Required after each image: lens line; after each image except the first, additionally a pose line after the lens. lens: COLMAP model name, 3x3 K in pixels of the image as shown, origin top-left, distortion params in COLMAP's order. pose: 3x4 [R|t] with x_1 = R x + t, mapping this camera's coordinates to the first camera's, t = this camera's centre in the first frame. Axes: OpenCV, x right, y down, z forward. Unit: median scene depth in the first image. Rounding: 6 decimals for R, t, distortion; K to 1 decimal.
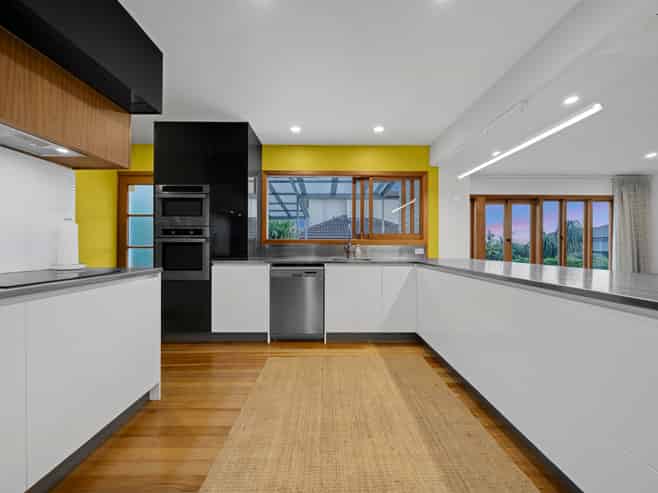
lens RADIAL K [[261.7, 0, 326.2], [0, 261.7, 239.6], [0, 0, 1]] dist [-0.001709, -0.000540]
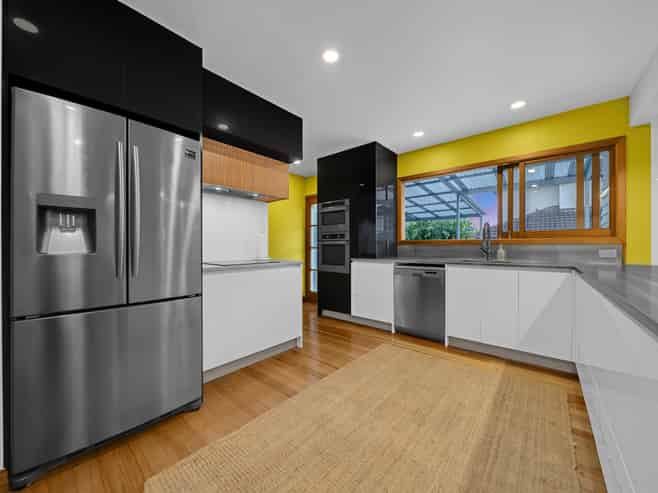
lens RADIAL K [[261.7, 0, 326.2], [0, 261.7, 239.6], [0, 0, 1]] dist [-0.001709, -0.000540]
pose [[0.742424, -0.021225, -0.669594, 0.318689], [0.018255, 0.999768, -0.011450, 0.002154], [0.669681, -0.003722, 0.742639, -0.021057]]
